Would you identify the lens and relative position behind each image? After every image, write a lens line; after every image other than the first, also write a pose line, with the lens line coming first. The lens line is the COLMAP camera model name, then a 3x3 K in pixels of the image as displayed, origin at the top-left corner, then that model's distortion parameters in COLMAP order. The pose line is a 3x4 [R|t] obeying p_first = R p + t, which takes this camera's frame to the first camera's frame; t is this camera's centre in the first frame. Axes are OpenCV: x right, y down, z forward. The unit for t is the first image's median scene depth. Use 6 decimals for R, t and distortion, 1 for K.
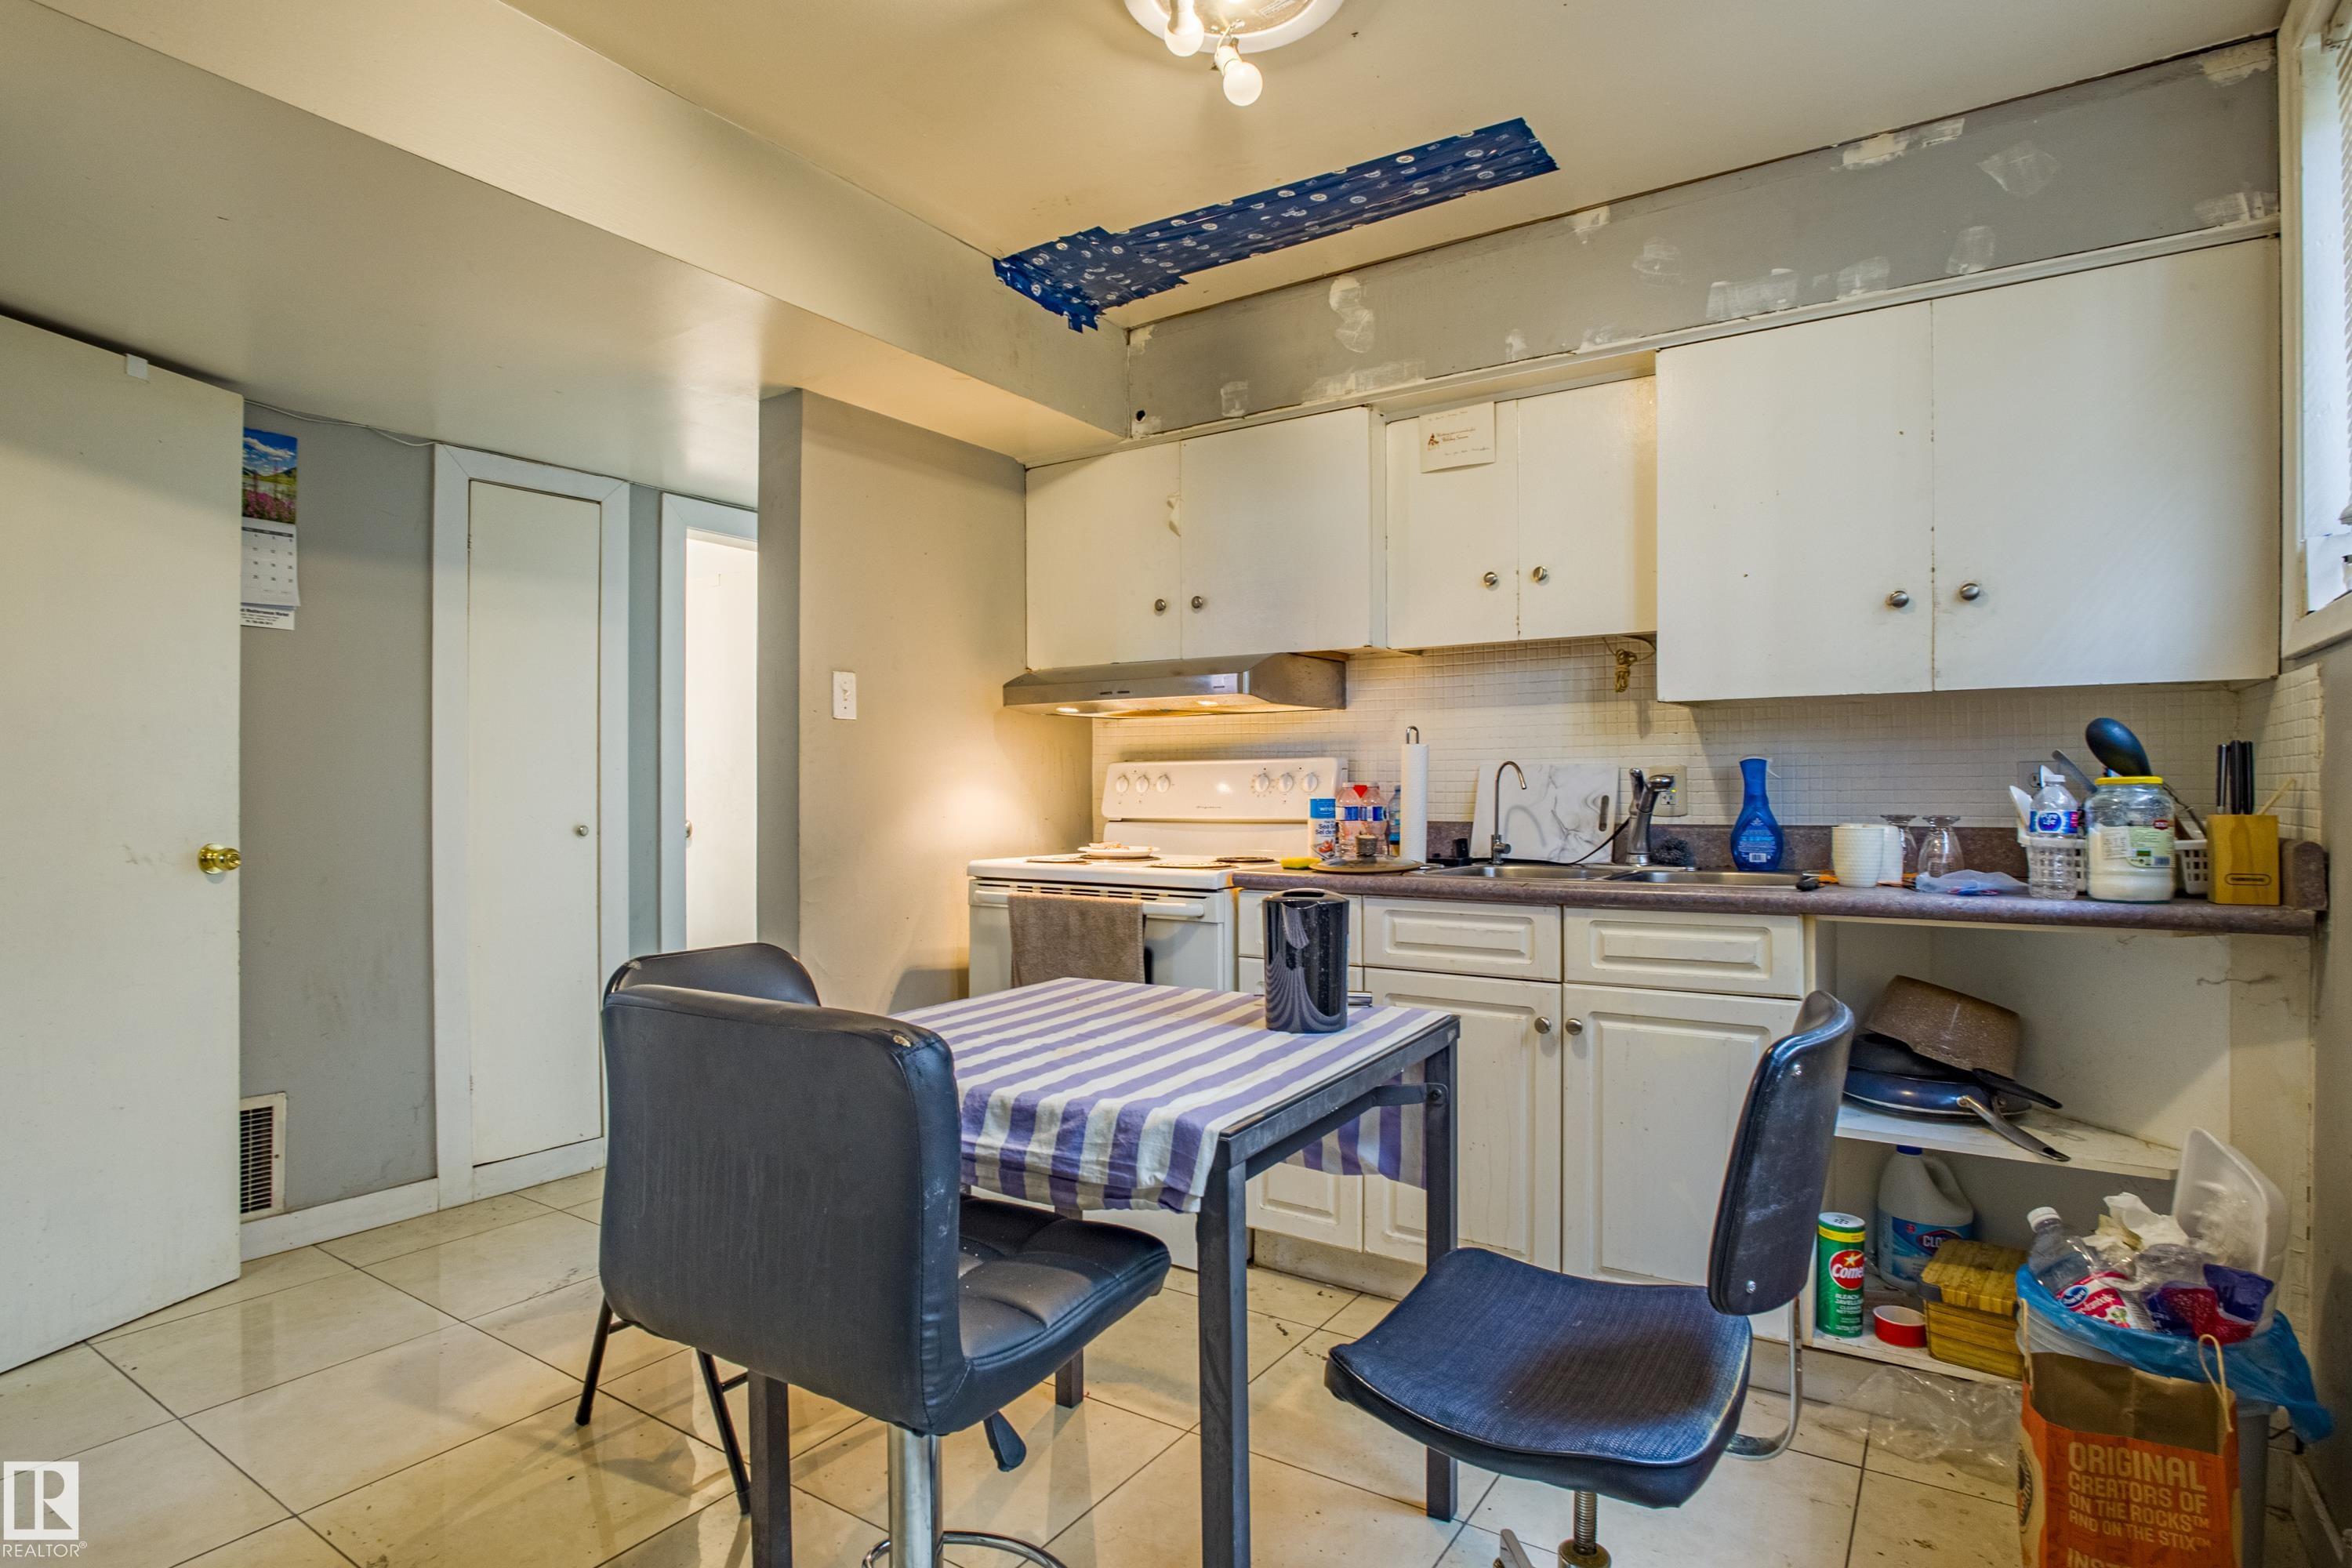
lens RADIAL K [[1181.0, 0, 1198.5], [0, 1181.0, 780.1], [0, 0, 1]] dist [-0.061245, 0.023978]
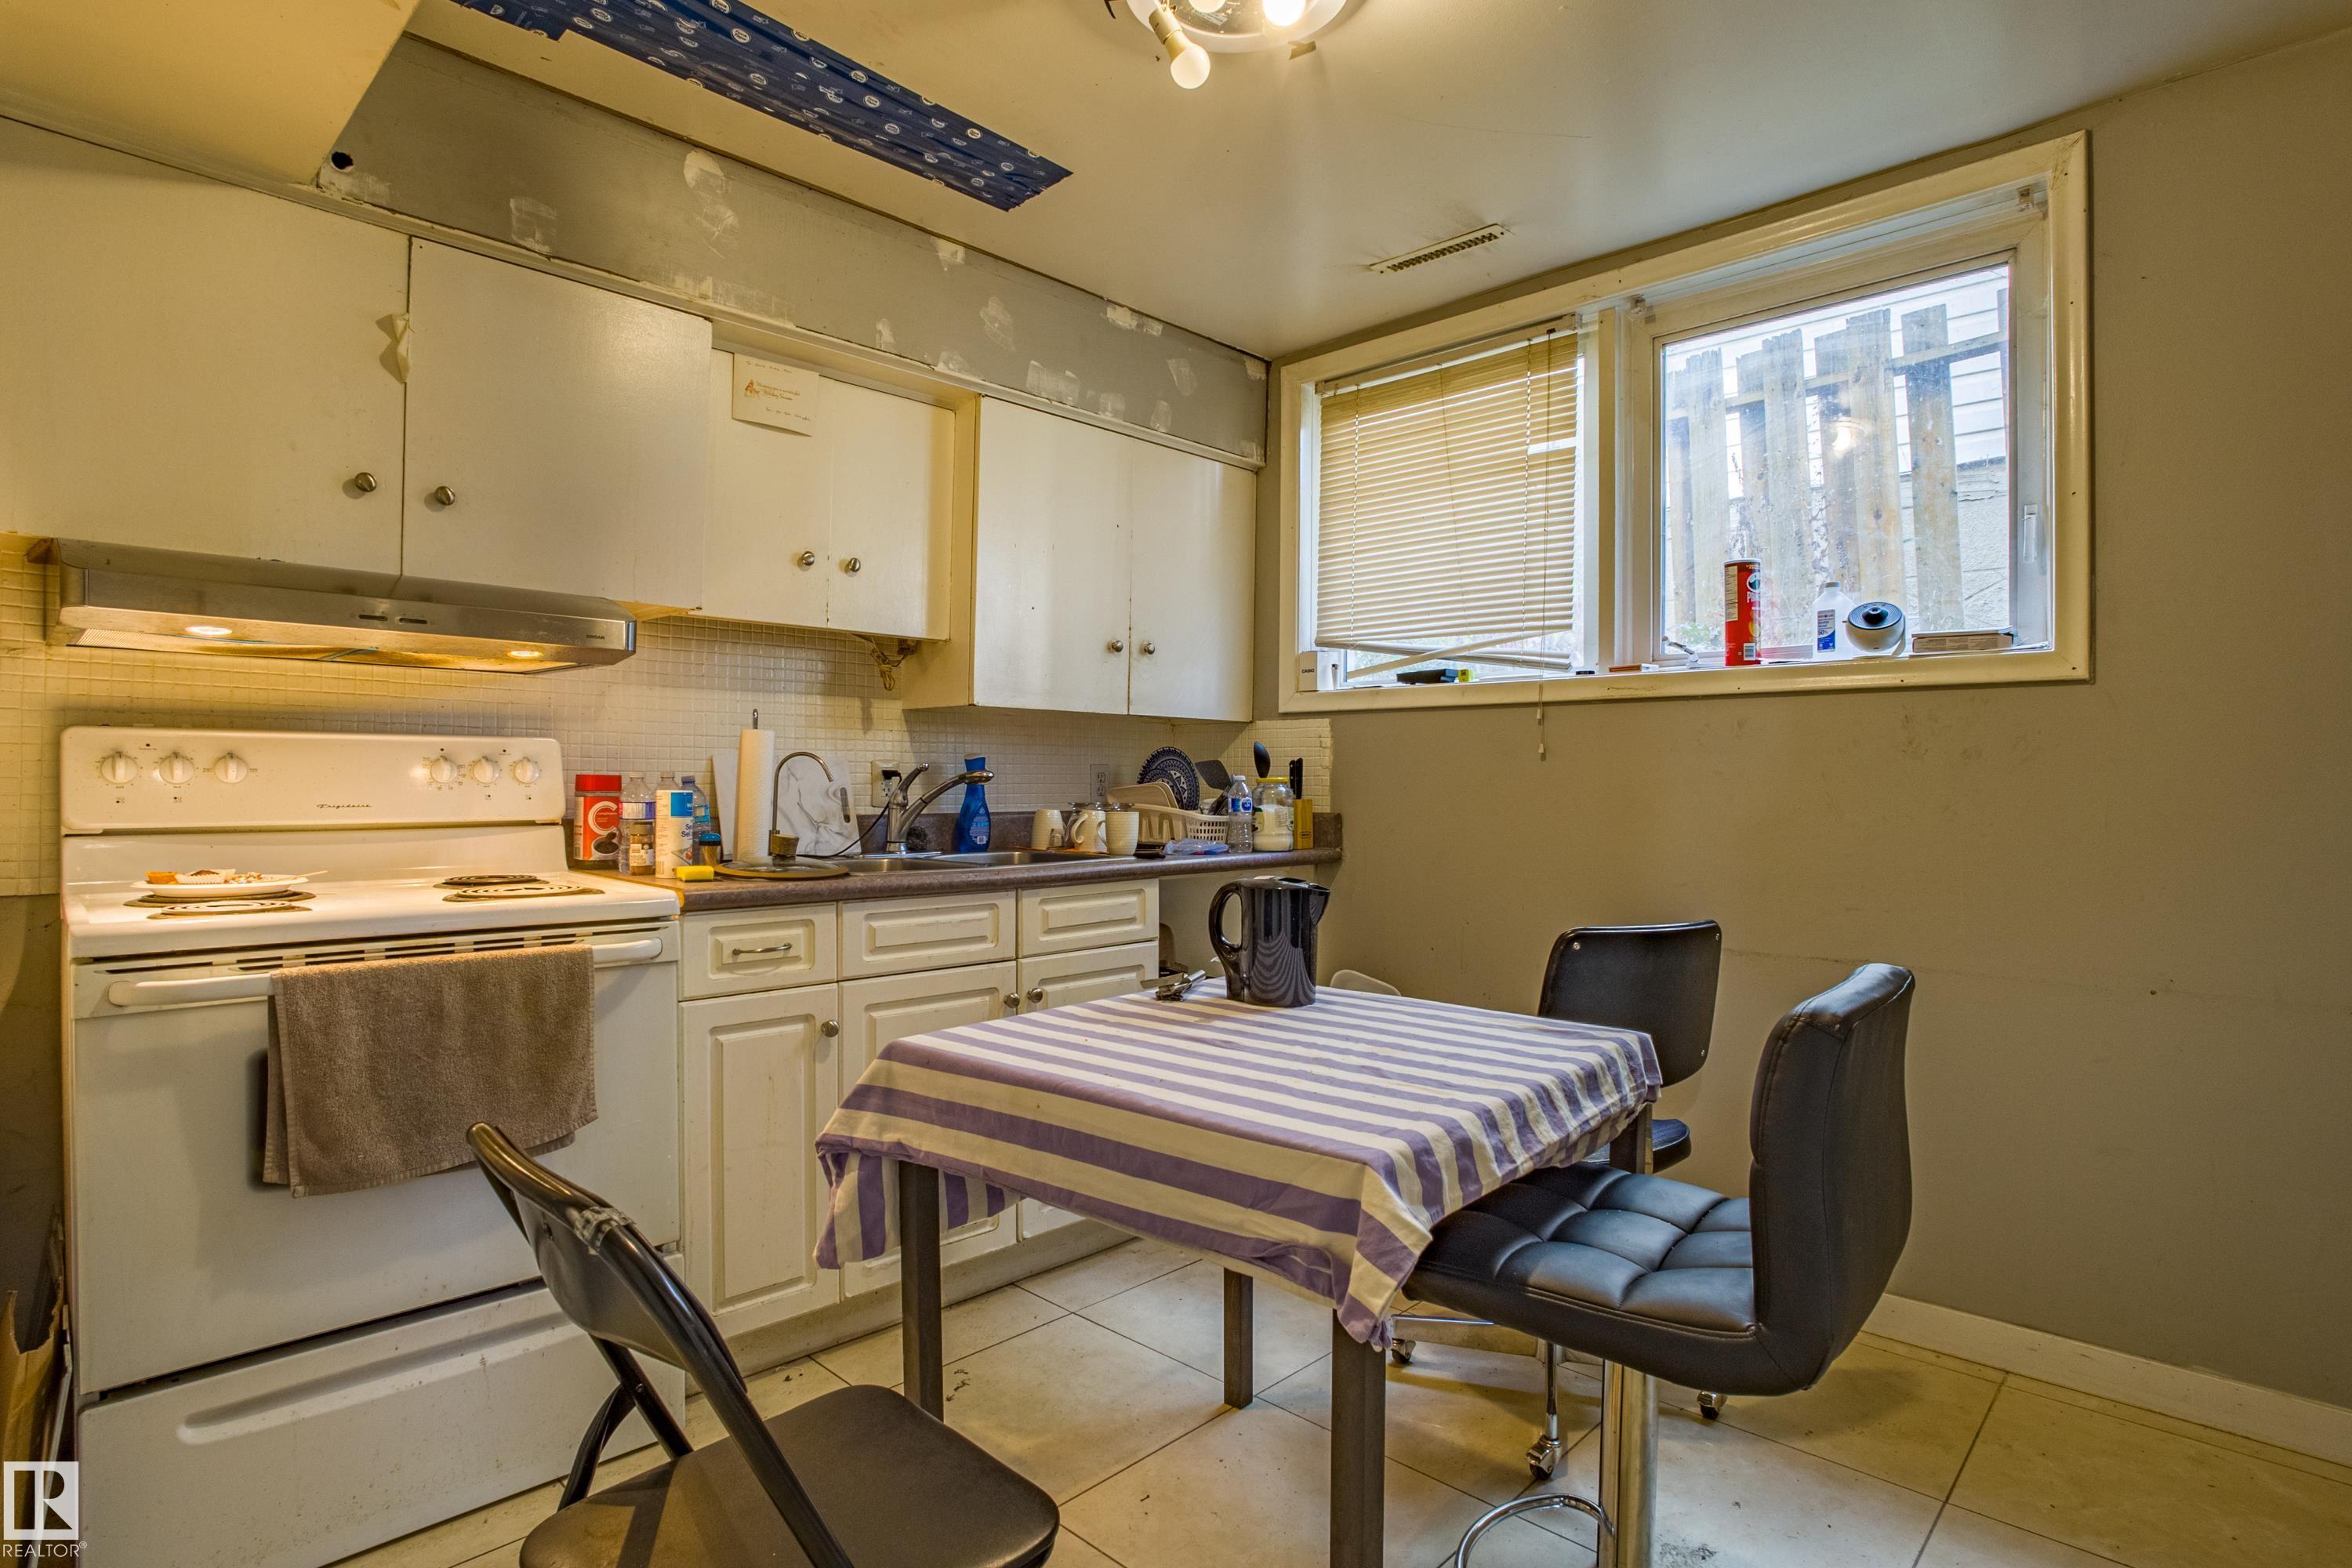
lens RADIAL K [[1128.0, 0, 1176.0], [0, 1128.0, 784.0], [0, 0, 1]] dist [-0.054481, 0.019499]
pose [[0.231720, 0.002461, 0.972779, -0.591327], [-0.014518, 0.999894, 0.000929, 0.004992], [-0.972674, -0.014338, 0.231731, 0.531677]]
